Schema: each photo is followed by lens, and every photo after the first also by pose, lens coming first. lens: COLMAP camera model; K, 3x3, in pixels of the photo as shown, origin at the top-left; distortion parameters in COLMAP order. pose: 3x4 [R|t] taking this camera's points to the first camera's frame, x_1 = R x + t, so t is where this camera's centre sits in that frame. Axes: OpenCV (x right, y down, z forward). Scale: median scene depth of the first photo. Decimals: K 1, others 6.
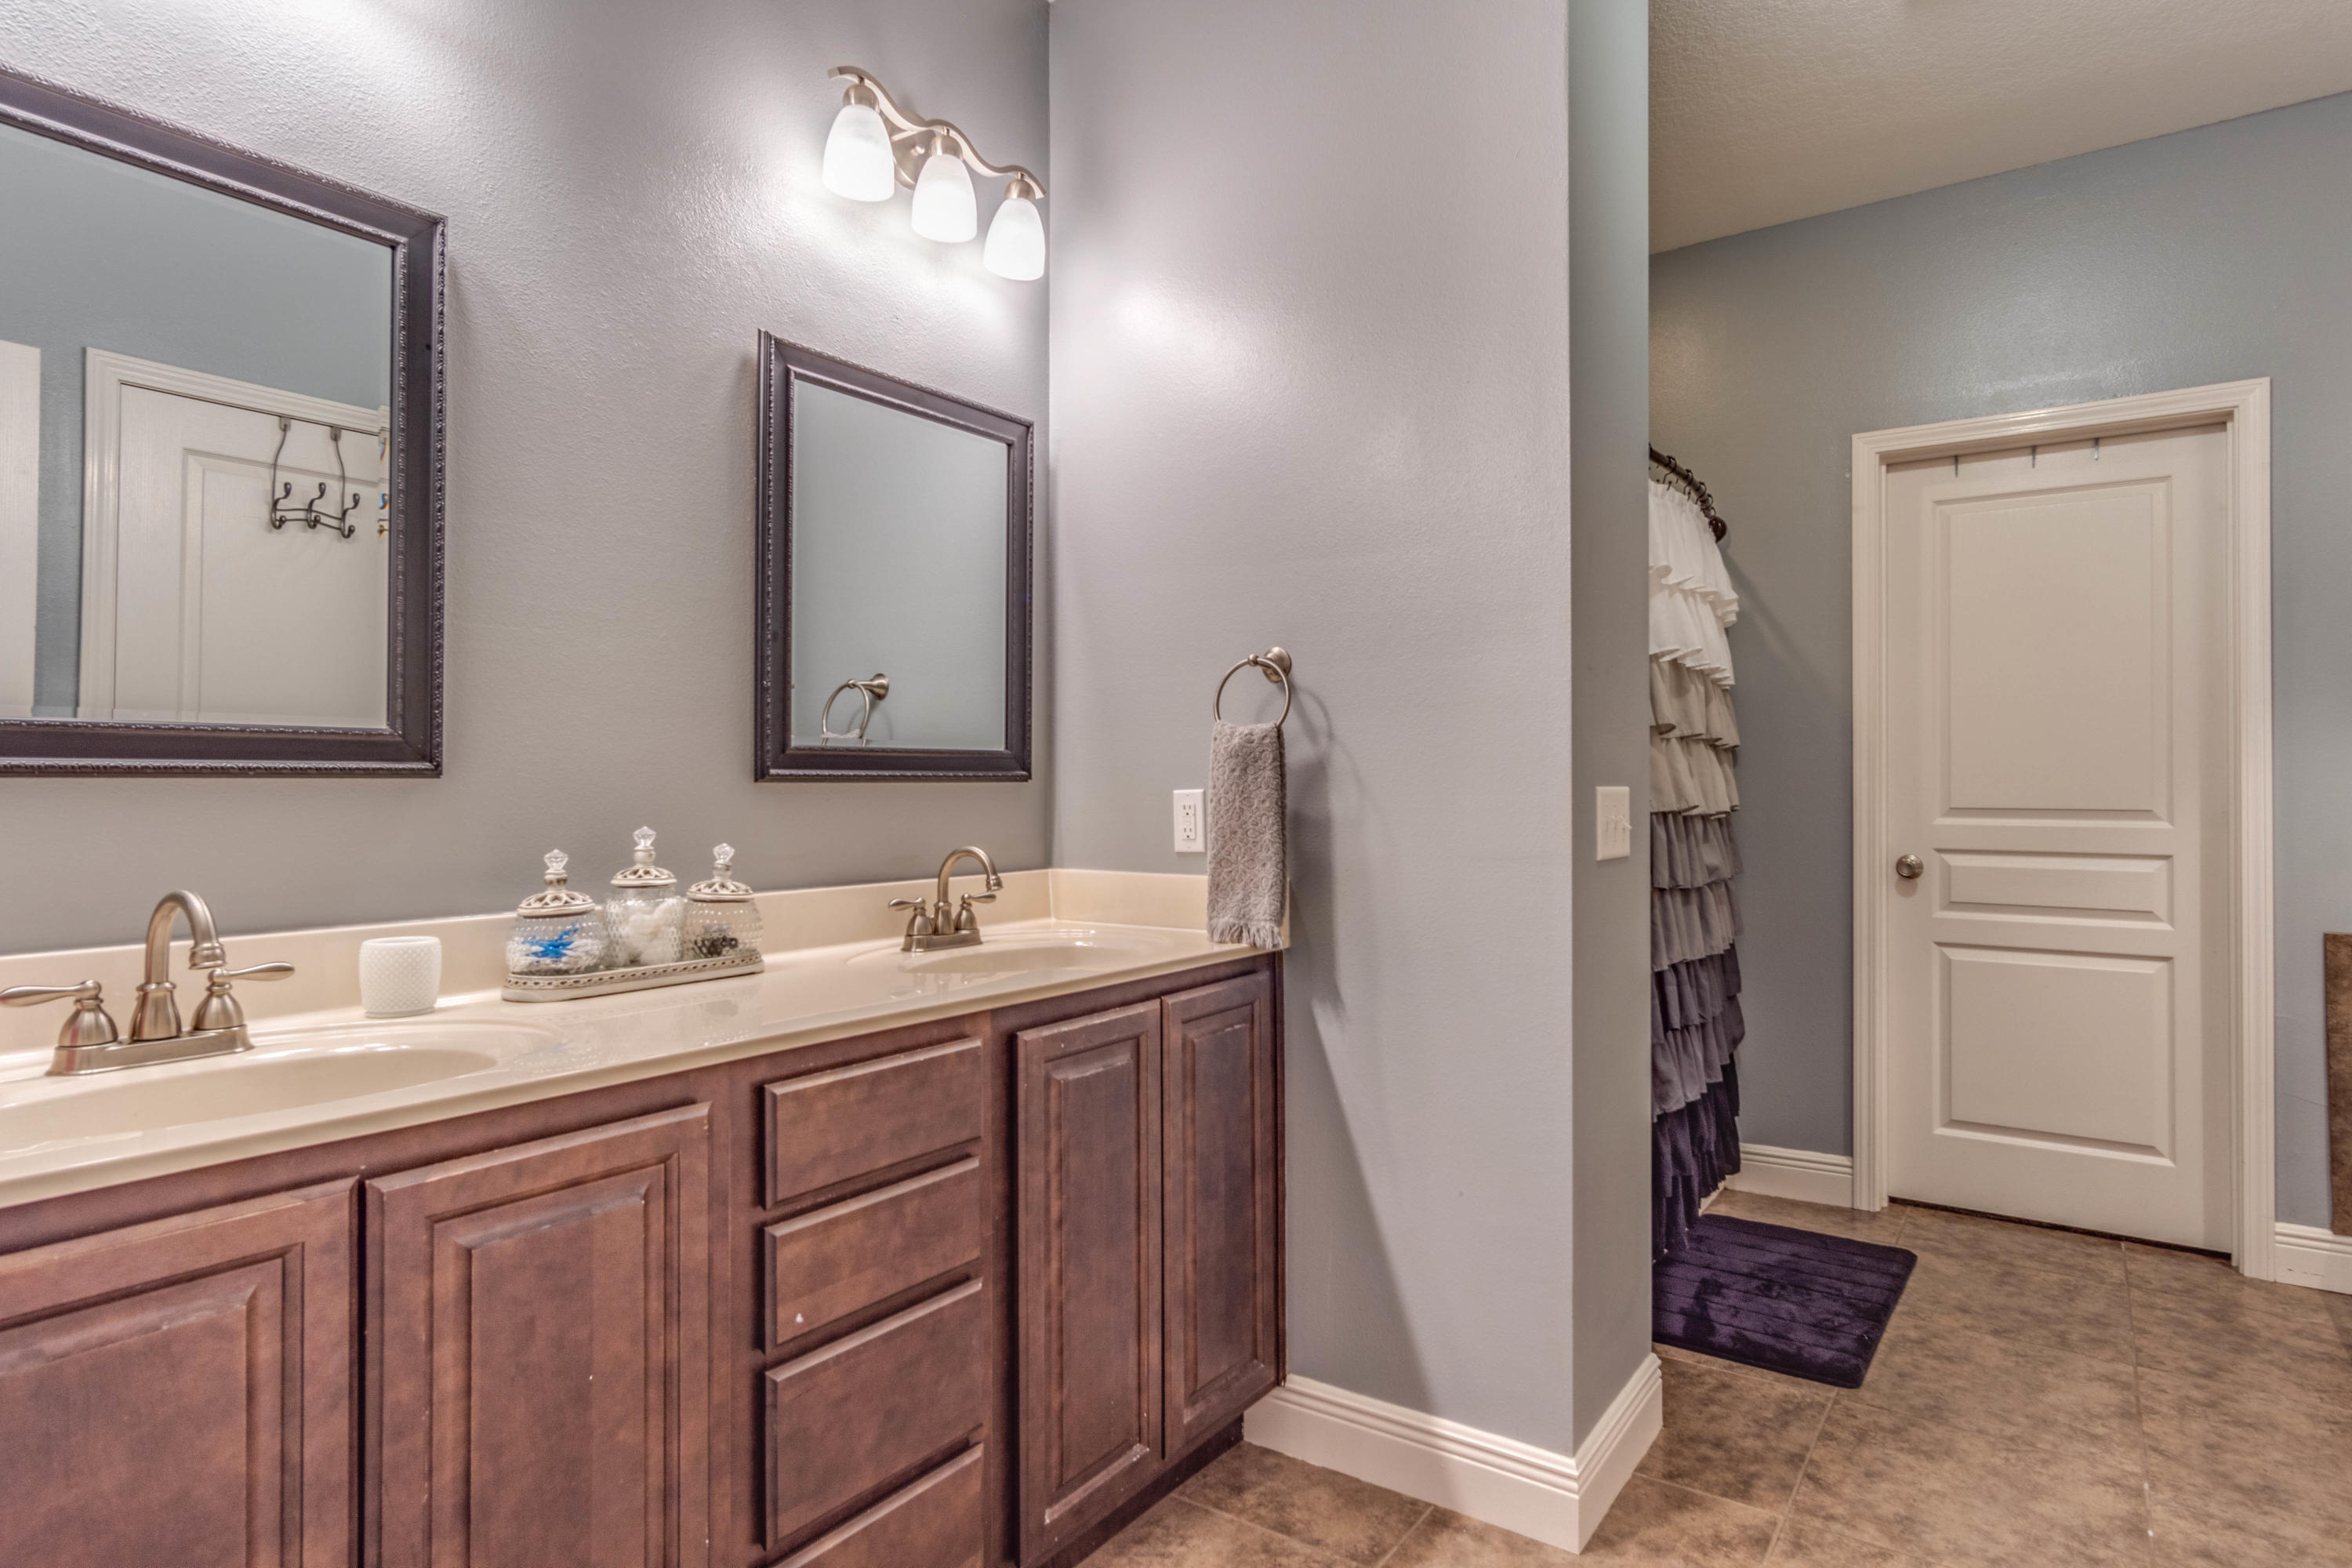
lens RADIAL K [[1250.1, 0, 1252.0], [0, 1250.1, 778.0], [0, 0, 1]] dist [0.001859, 0.004414]
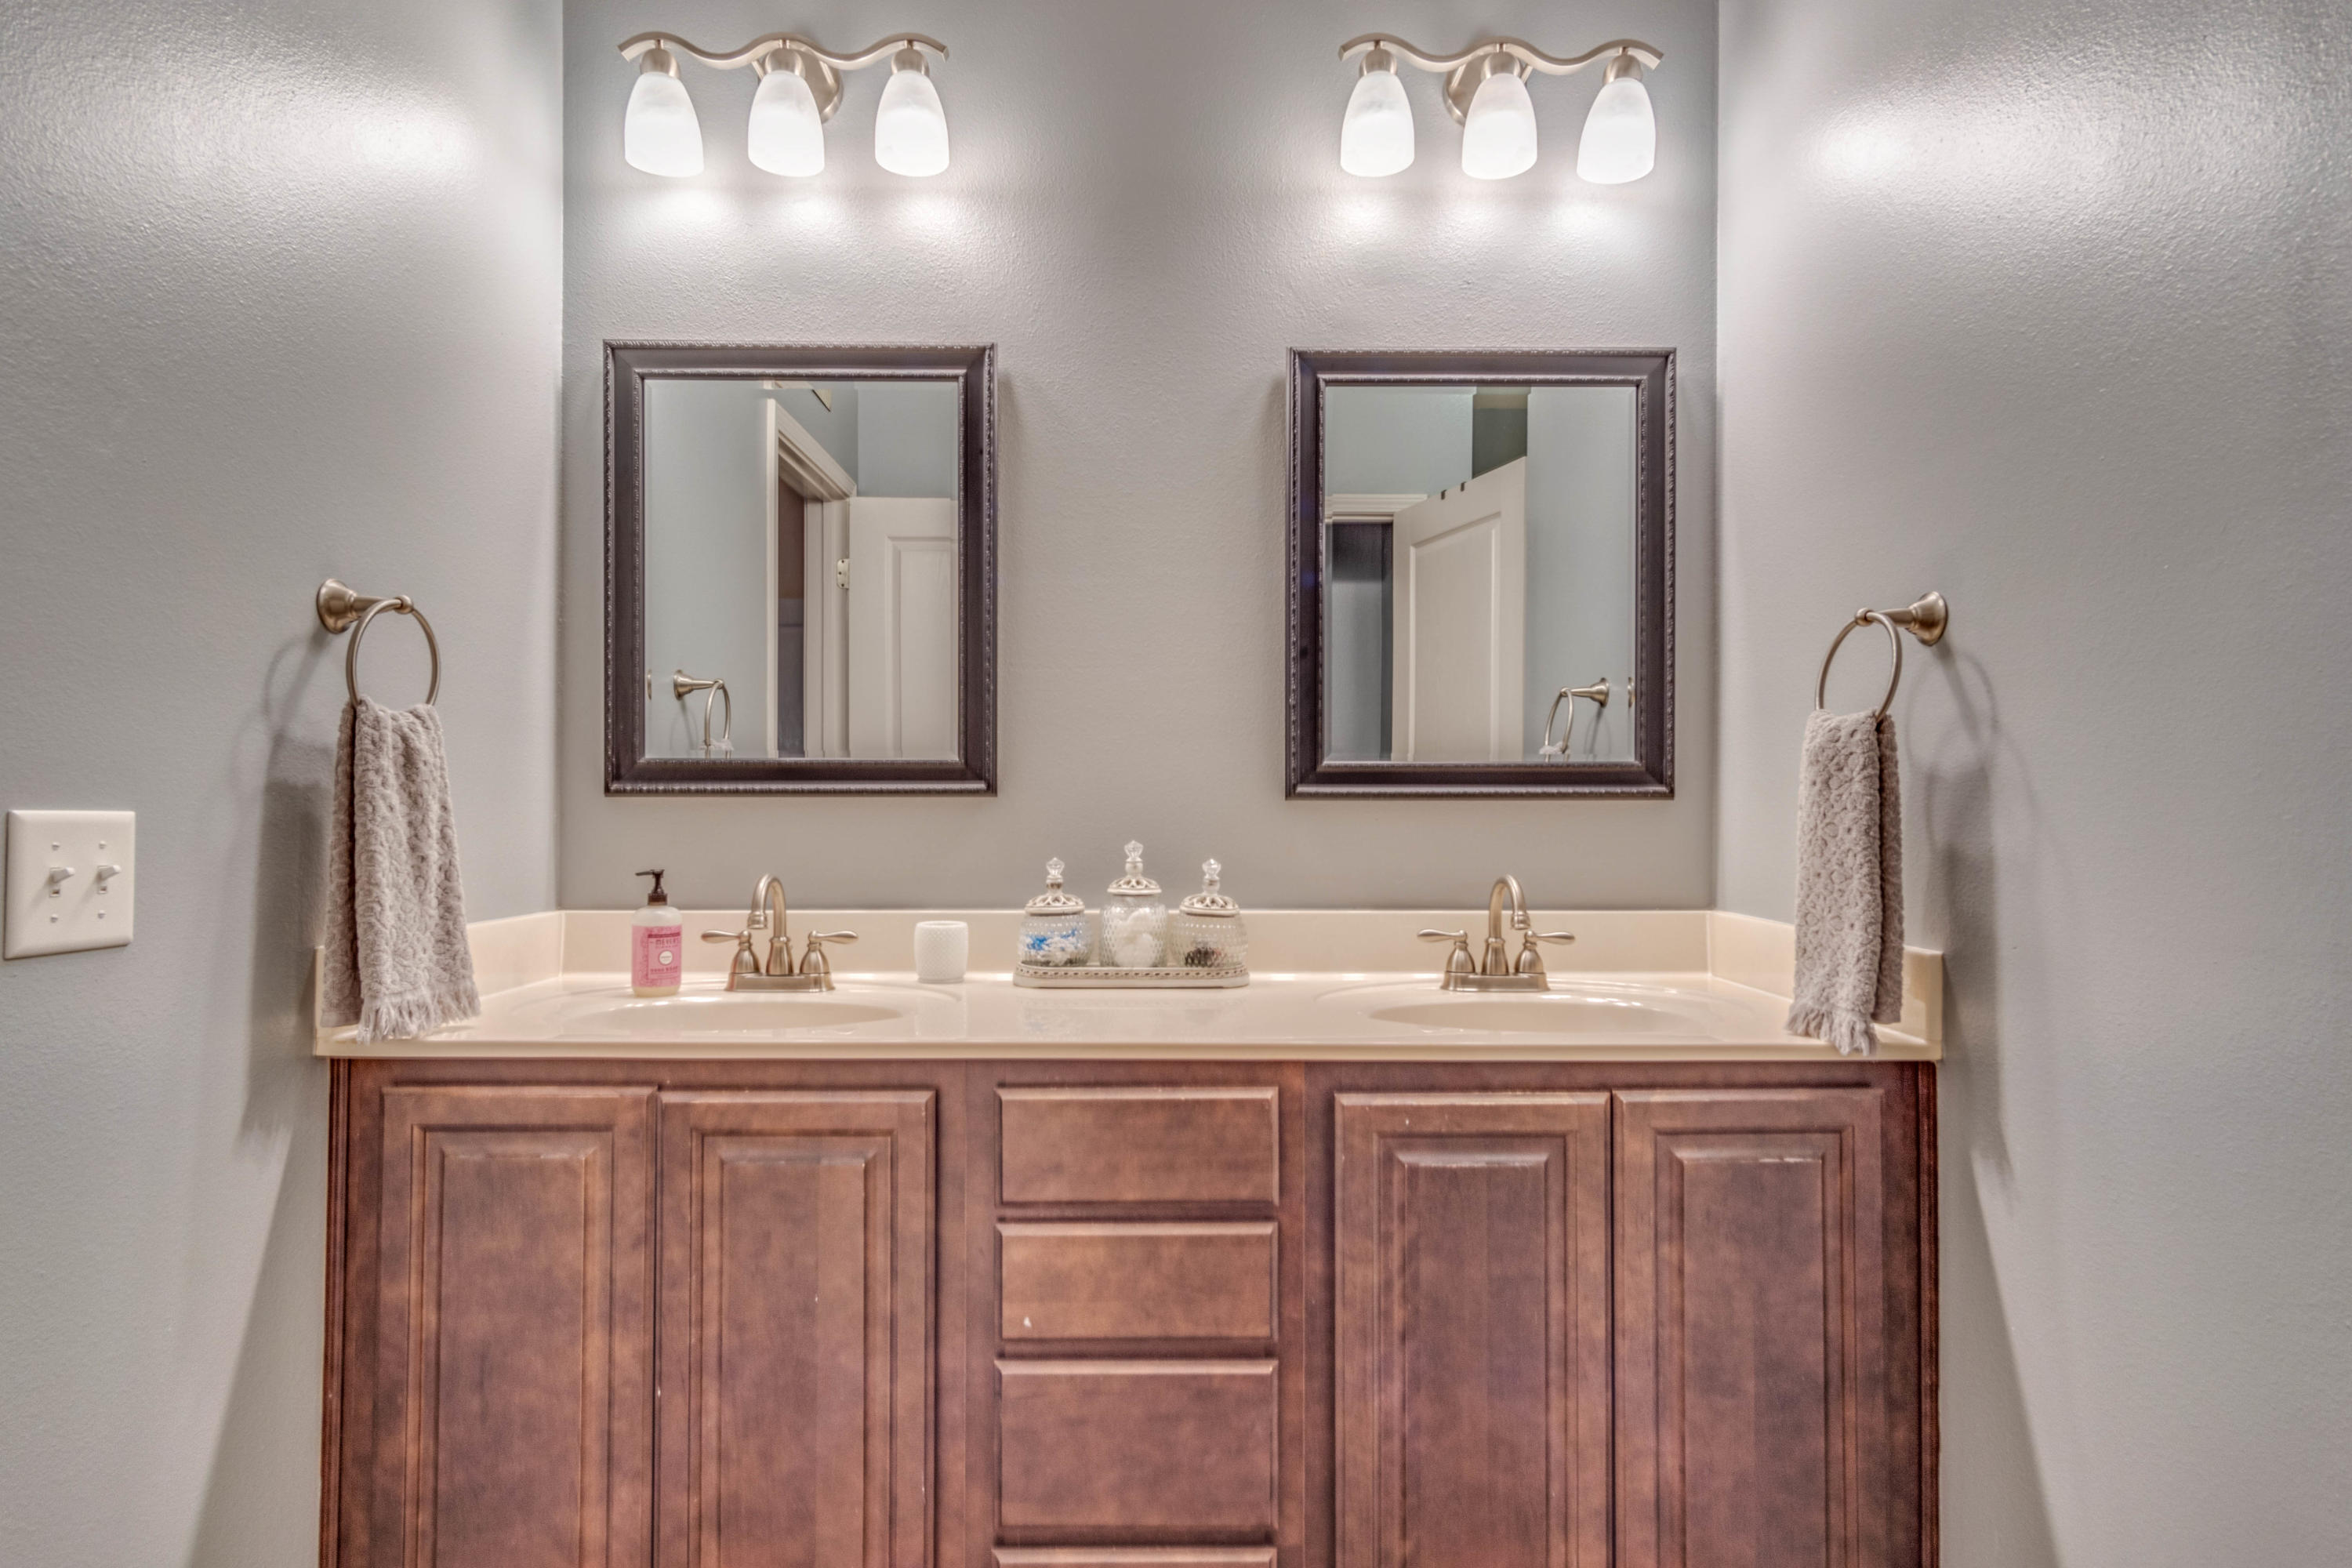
lens RADIAL K [[1250.1, 0, 1184.6], [0, 1250.1, 802.2], [0, 0, 1]] dist [0.001859, 0.004414]
pose [[0.565319, 0.001782, -0.824870, 0.369094], [0.002470, 0.999990, 0.003854, 0.000770], [0.824868, -0.004216, 0.565309, 0.348501]]
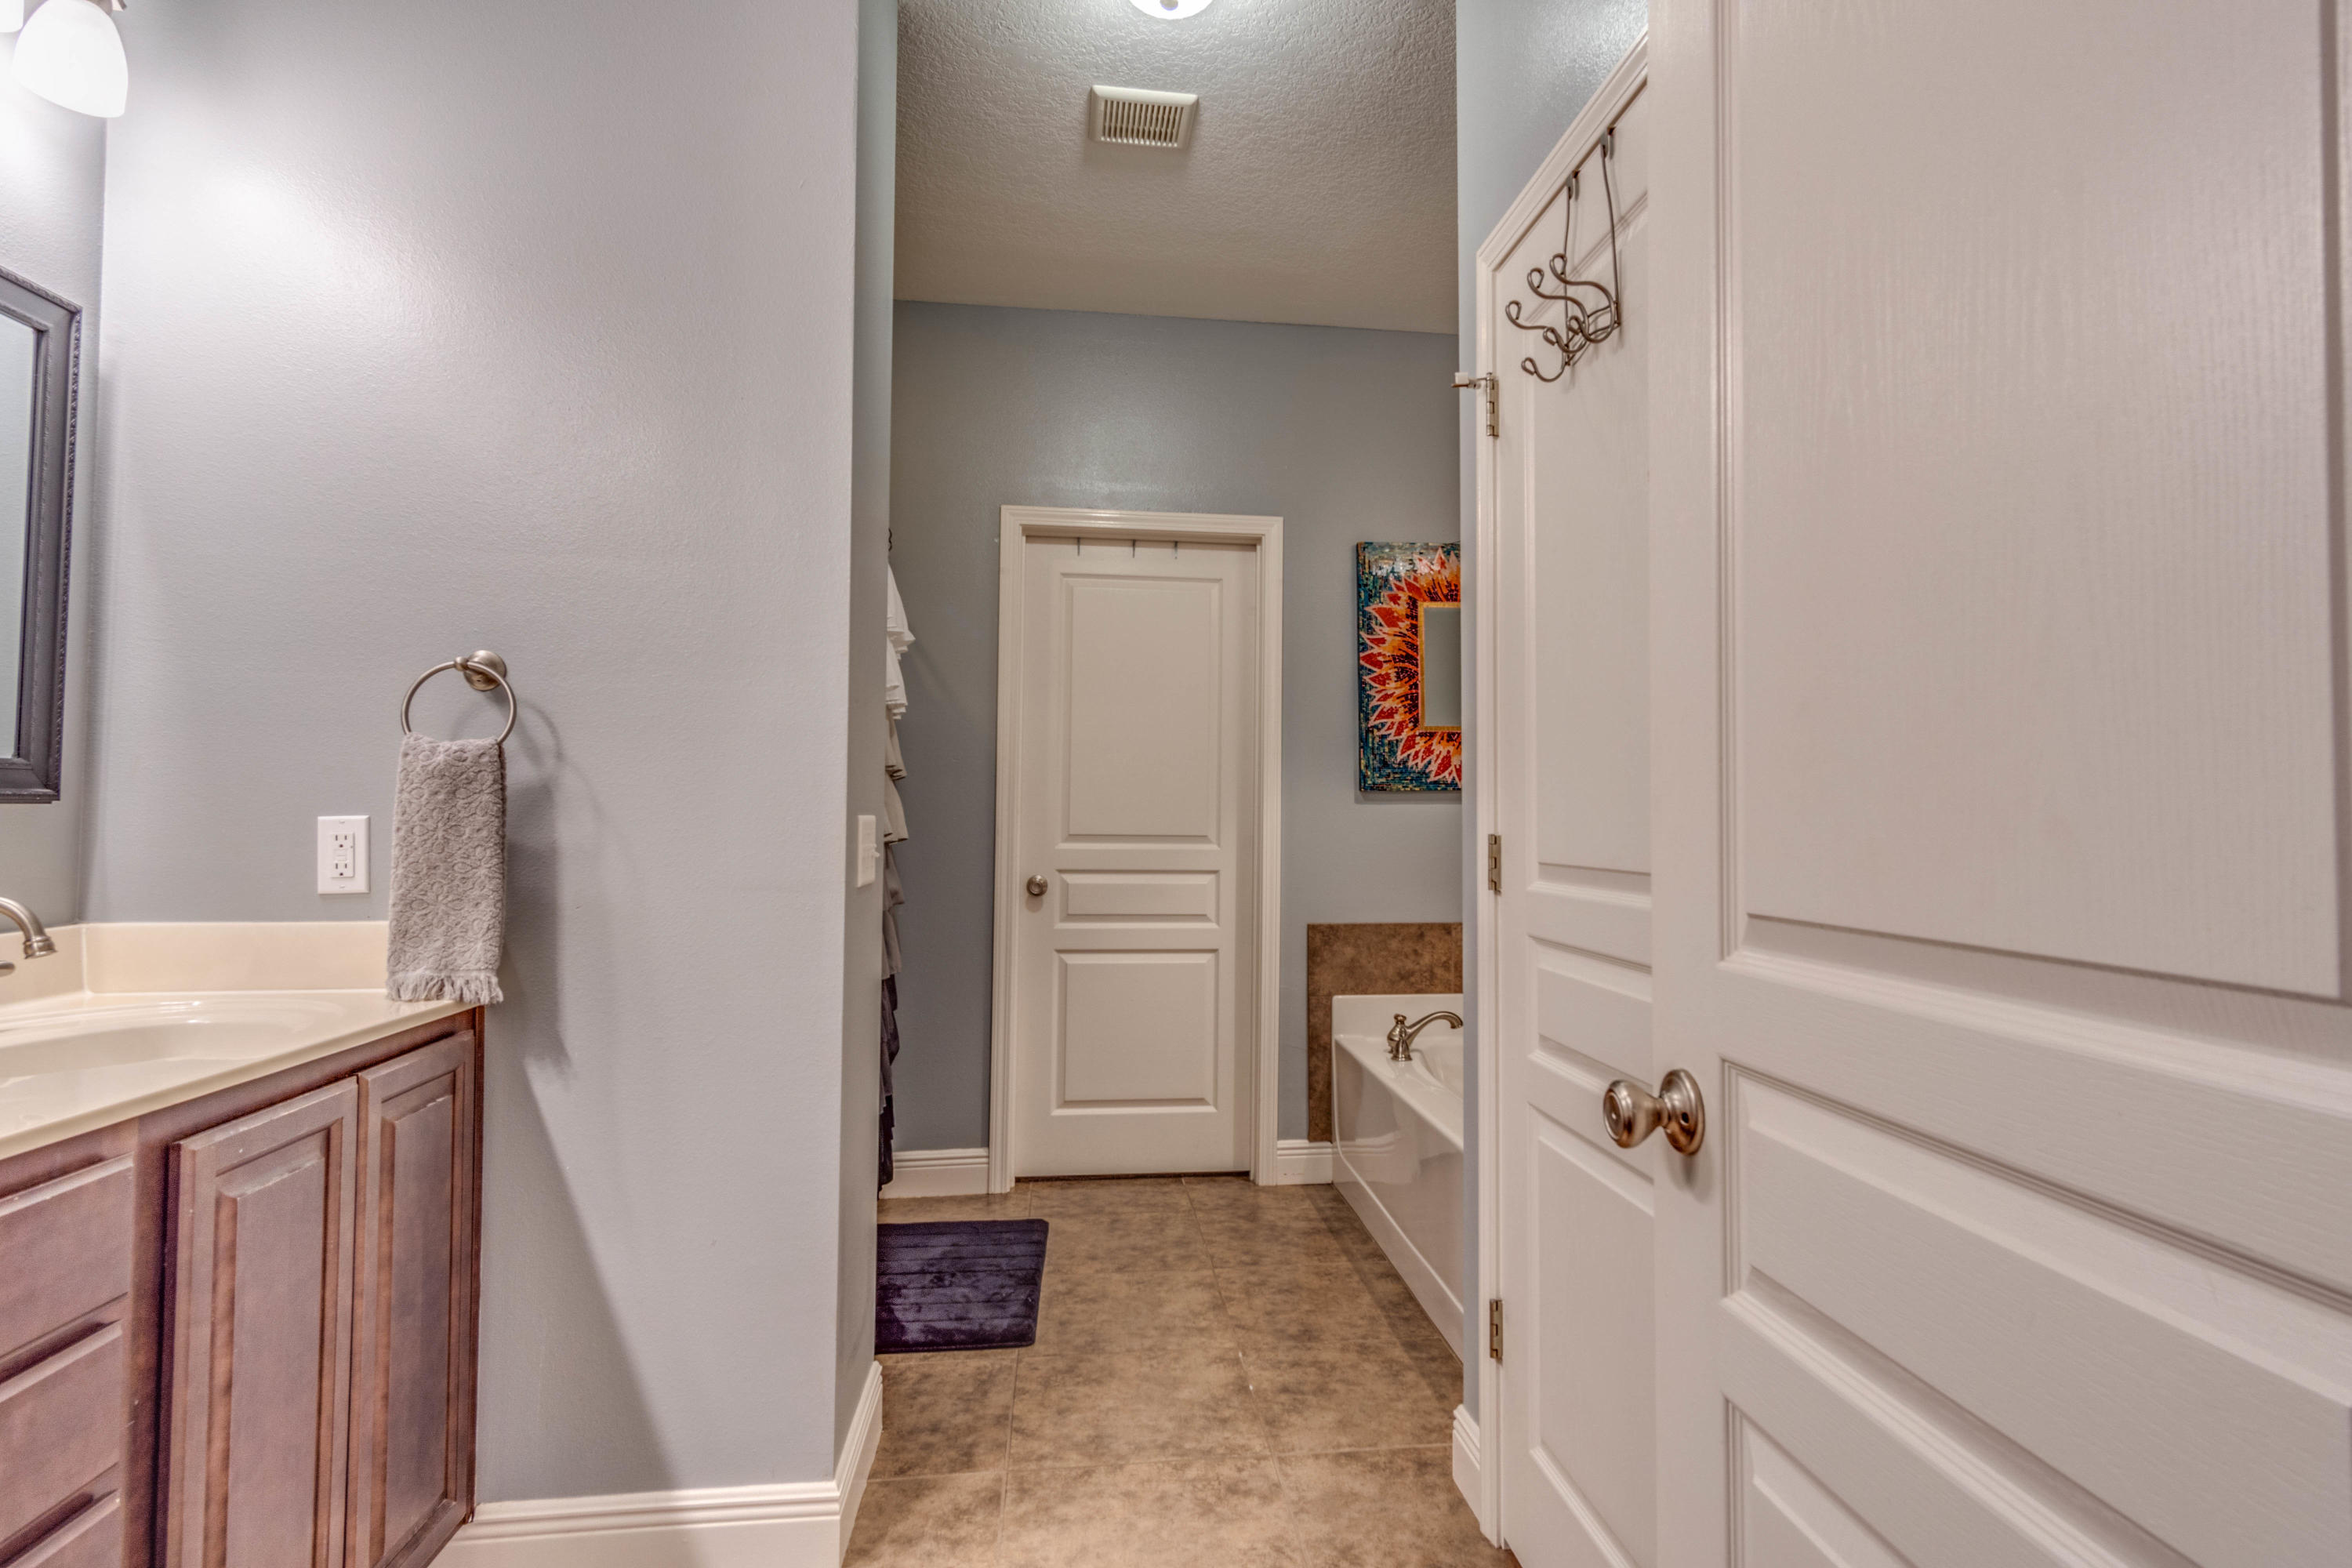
lens RADIAL K [[1250.1, 0, 1230.3], [0, 1250.1, 777.4], [0, 0, 1]] dist [0.001859, 0.004414]
pose [[0.757135, 0.025844, 0.652747, -0.167055], [-0.011426, 0.999588, -0.026323, -0.000780], [-0.653158, 0.012472, 0.757119, 0.017479]]
